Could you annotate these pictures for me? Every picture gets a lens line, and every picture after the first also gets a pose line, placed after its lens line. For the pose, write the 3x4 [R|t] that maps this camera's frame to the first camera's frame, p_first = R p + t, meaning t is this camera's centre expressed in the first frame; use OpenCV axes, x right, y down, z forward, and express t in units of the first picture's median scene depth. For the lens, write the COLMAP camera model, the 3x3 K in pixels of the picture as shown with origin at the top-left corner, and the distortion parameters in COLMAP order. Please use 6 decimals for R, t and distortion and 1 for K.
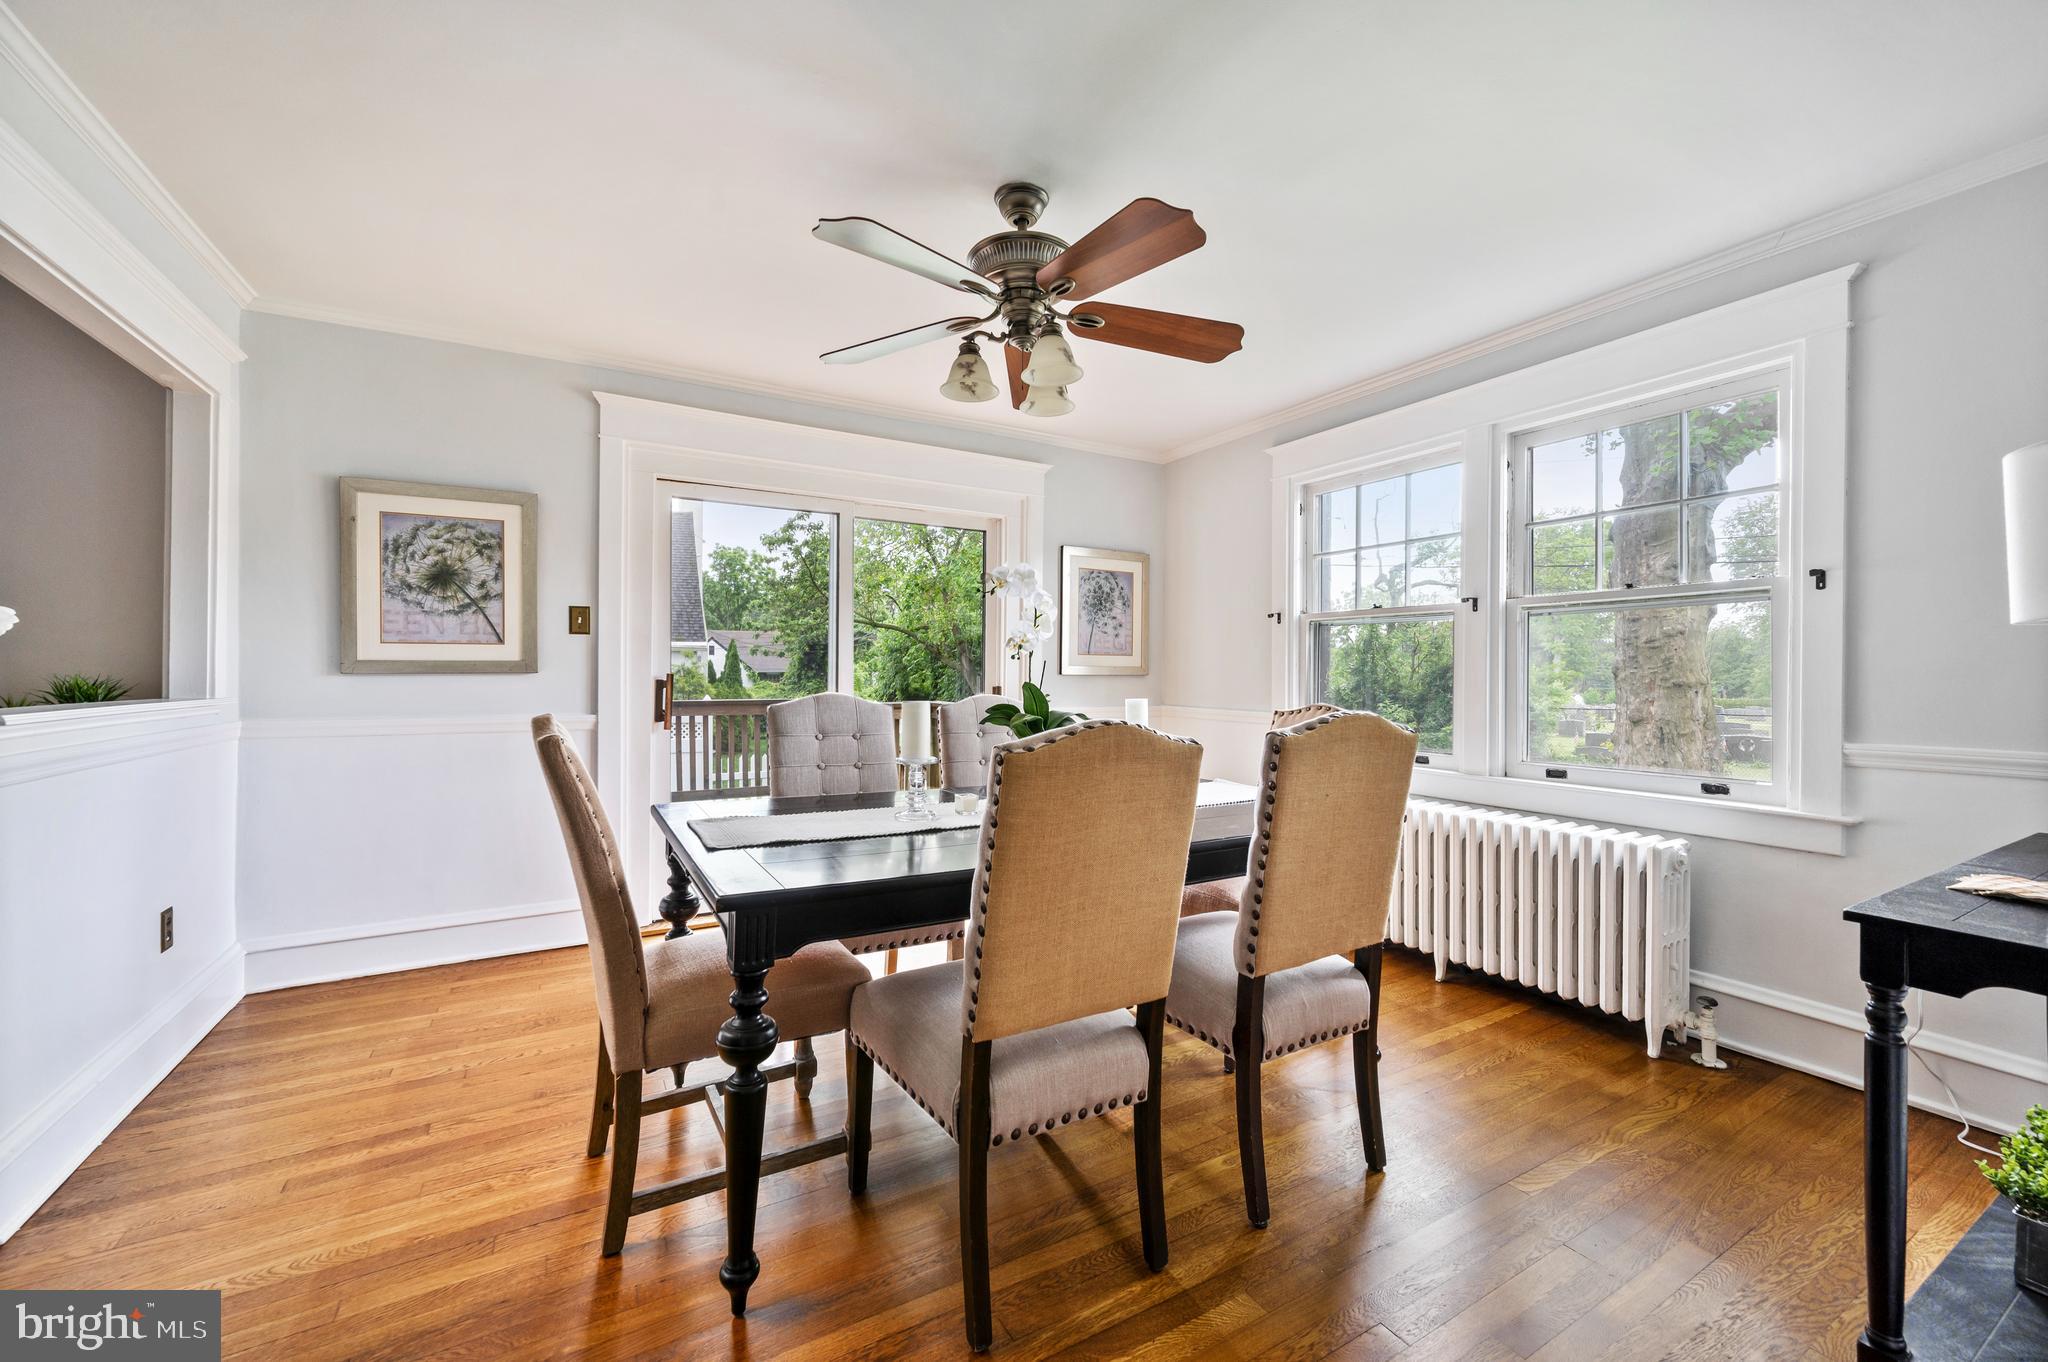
lens RADIAL K [[815.5, 0, 1021.4], [0, 815.5, 667.8], [0, 0, 1]] dist [-0.000850, 0.000156]
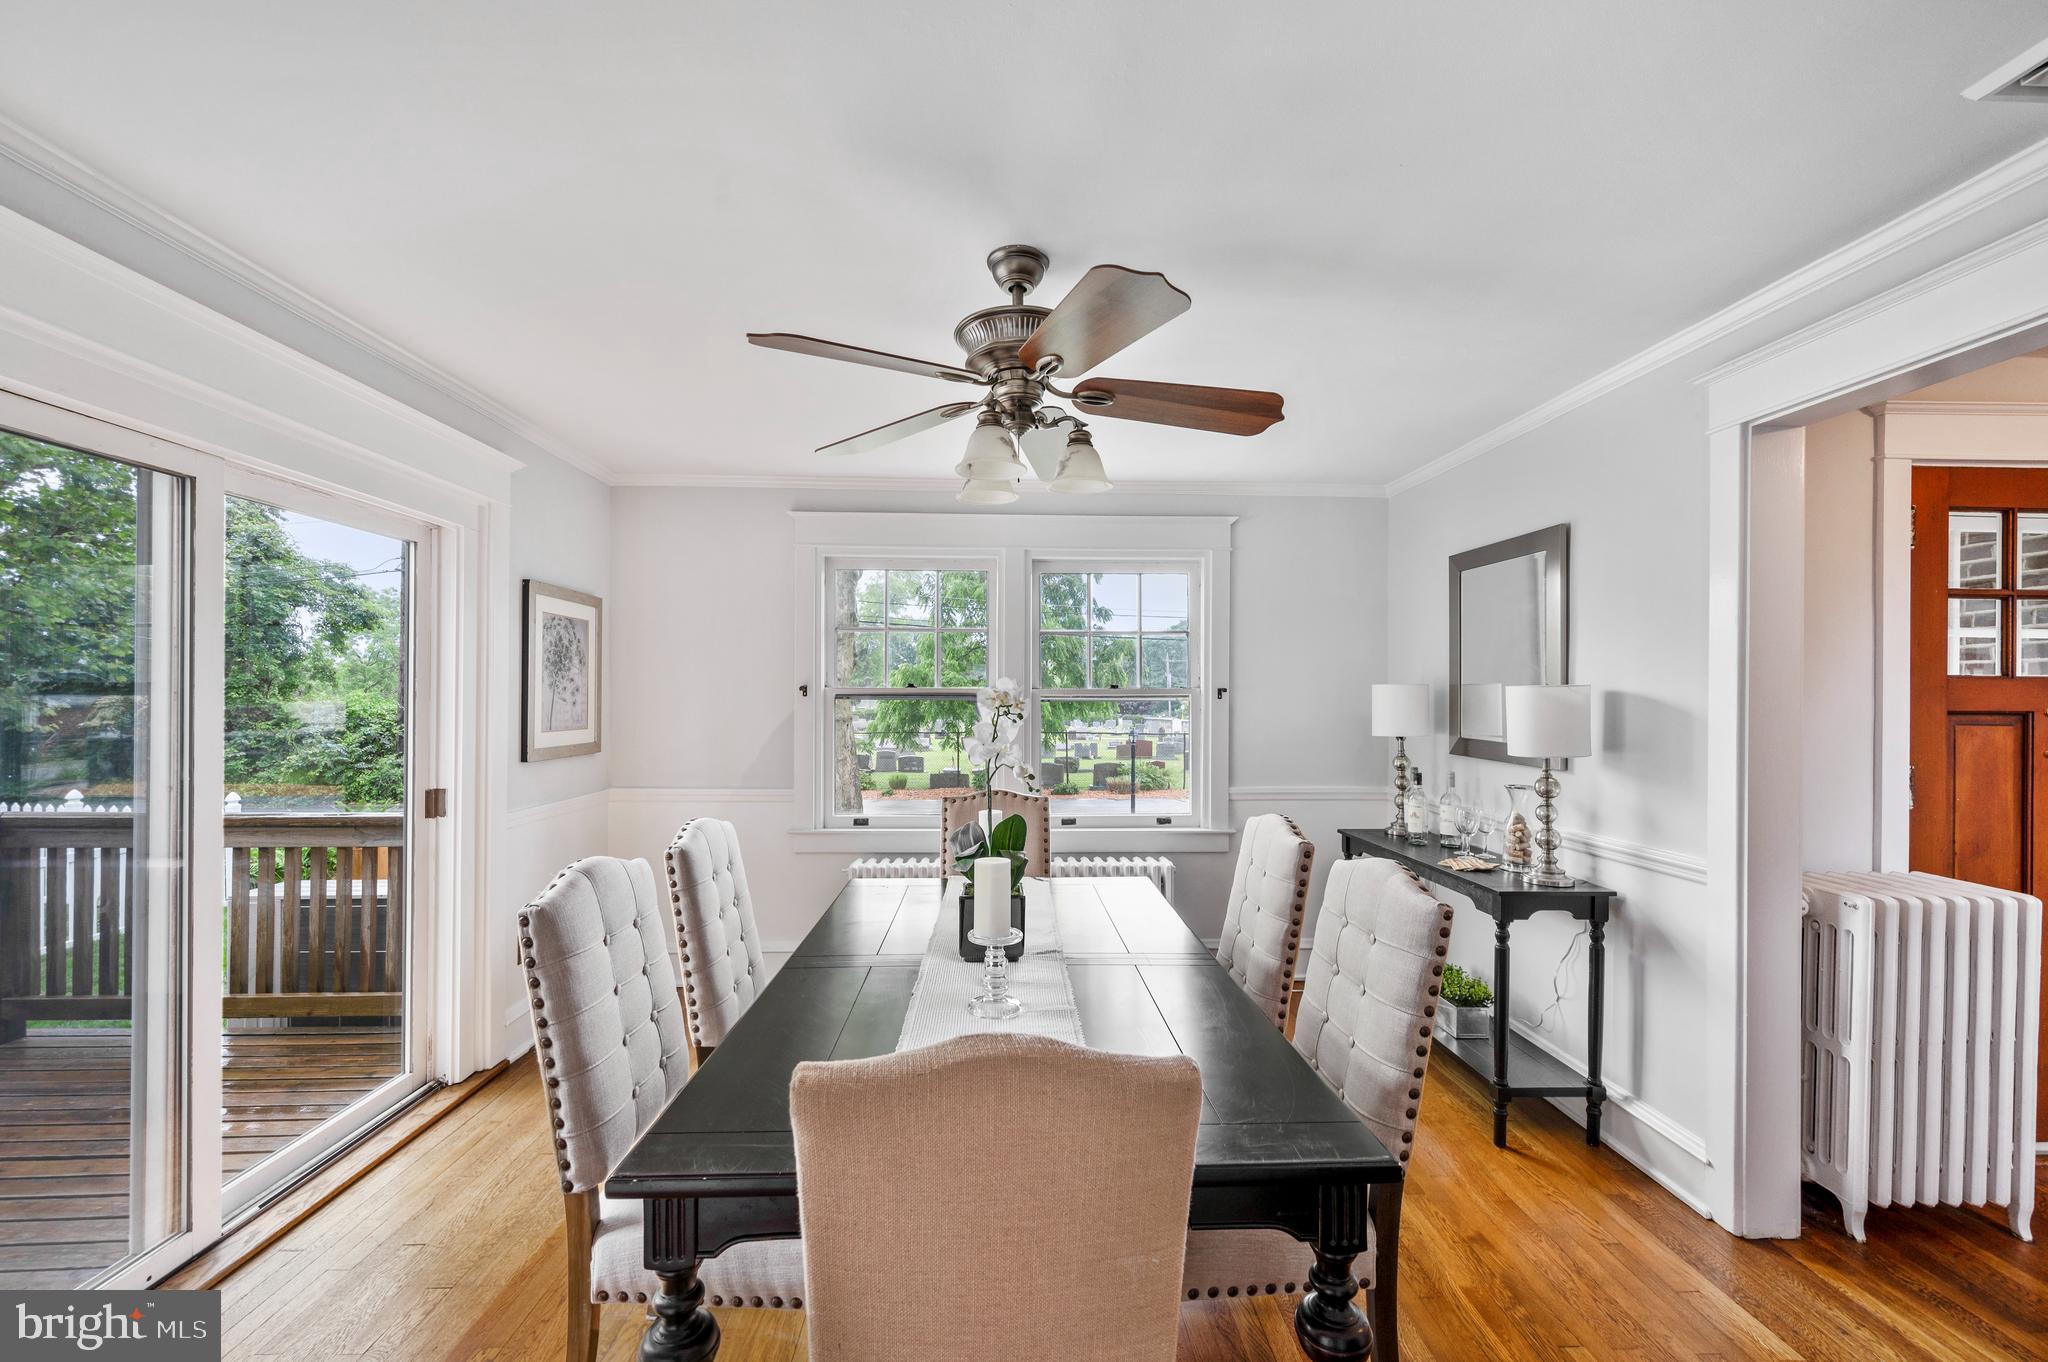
lens RADIAL K [[815.5, 0, 1024.8], [0, 815.5, 695.3], [0, 0, 1]] dist [-0.000850, 0.000156]
pose [[0.459806, -0.001989, 0.888017, -0.554024], [-0.008627, 0.999940, 0.006706, -0.084600], [-0.887977, -0.010745, 0.459761, 0.426343]]
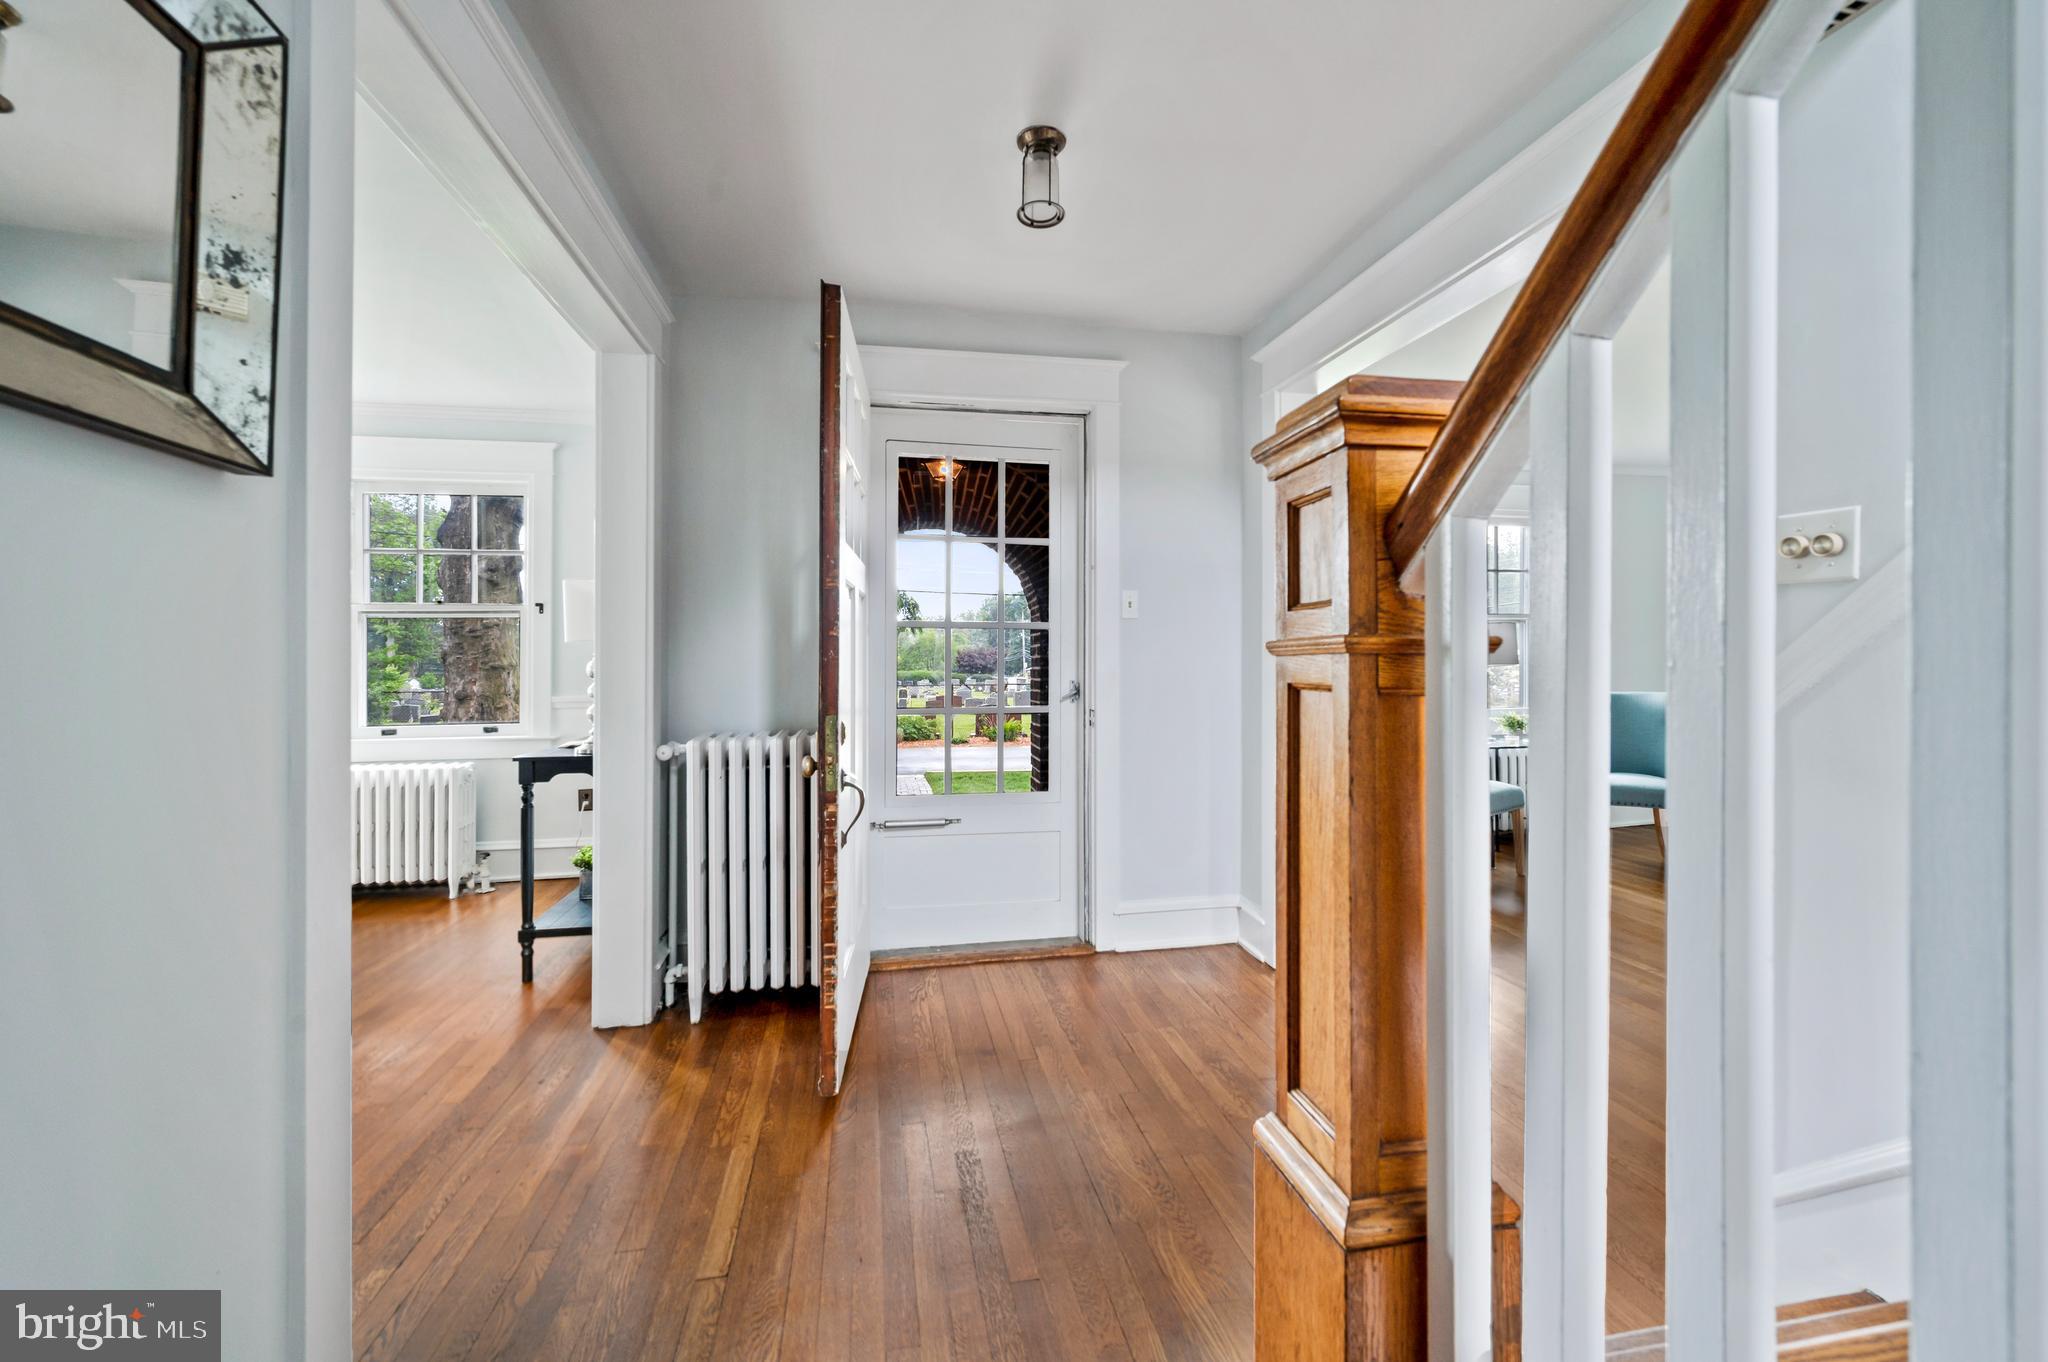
lens RADIAL K [[815.5, 0, 1019.2], [0, 815.5, 654.2], [0, 0, 1]] dist [-0.000850, 0.000156]
pose [[0.326618, -0.001292, 0.945156, -0.303917], [-0.001577, 0.999997, 0.001911, -0.007622], [-0.945155, -0.002115, 0.326615, -0.465001]]
